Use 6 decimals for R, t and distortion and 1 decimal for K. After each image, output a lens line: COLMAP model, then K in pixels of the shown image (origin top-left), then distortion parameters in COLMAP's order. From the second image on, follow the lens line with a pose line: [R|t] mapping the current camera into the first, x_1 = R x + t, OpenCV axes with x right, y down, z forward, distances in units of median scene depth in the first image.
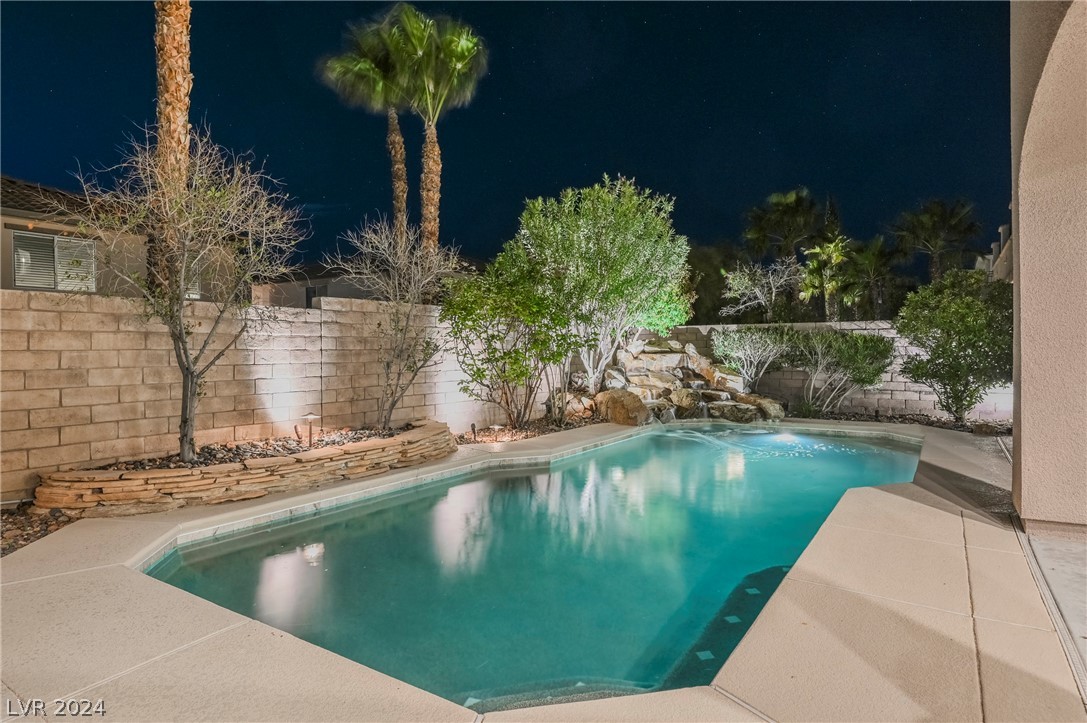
lens RADIAL K [[603.3, 0, 542.7], [0, 603.3, 361.3], [0, 0, 1]] dist [-0.003082, -0.000258]
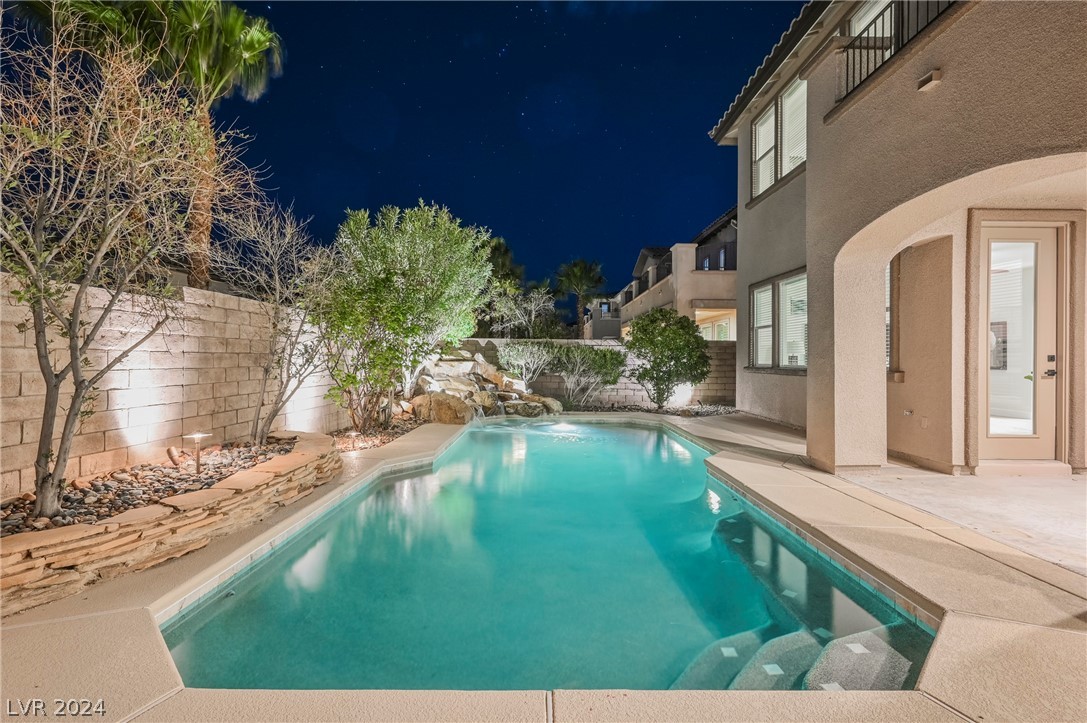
lens RADIAL K [[499.4, 0, 542.1], [0, 499.4, 360.8], [0, 0, 1]] dist [-0.003092, 0.001240]
pose [[0.831851, 0.011572, 0.554879, -0.223548], [-0.002896, 0.999860, -0.016510, 0.001593], [-0.554992, 0.012127, 0.831768, 0.118787]]
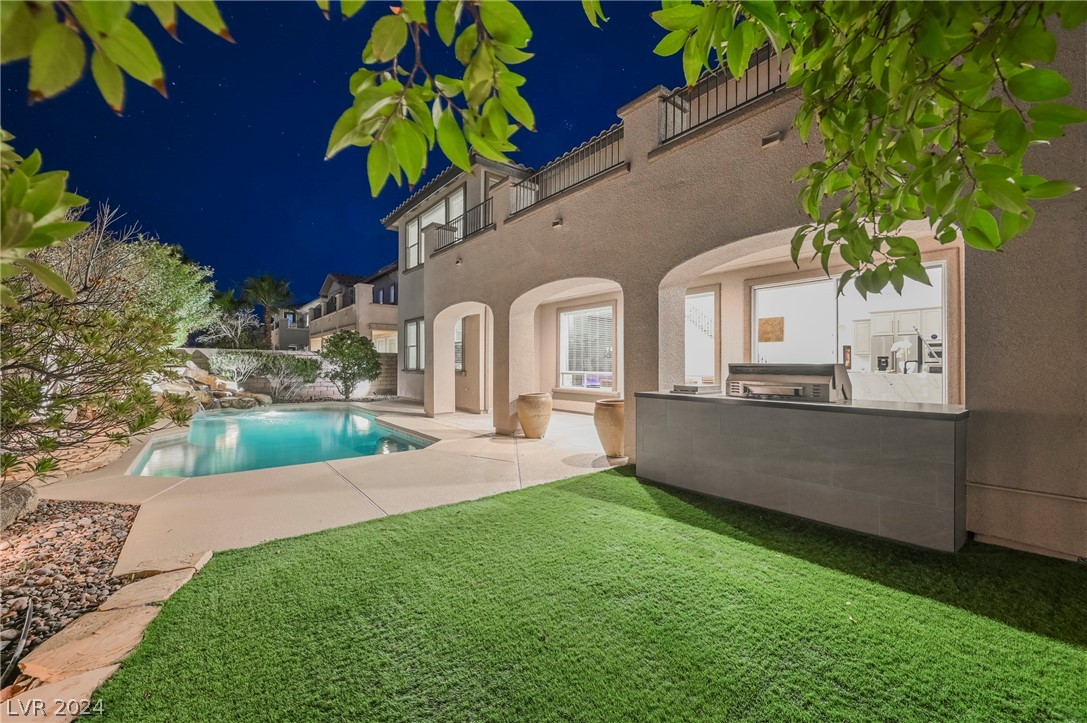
lens RADIAL K [[437.1, 0, 540.1], [0, 437.1, 359.5], [0, 0, 1]] dist [0.001097, 0.000002]
pose [[0.318014, 0.021598, 0.947840, -0.550052], [0.009716, 0.999614, -0.026038, 0.004161], [-0.948036, 0.017490, 0.317681, -0.162053]]
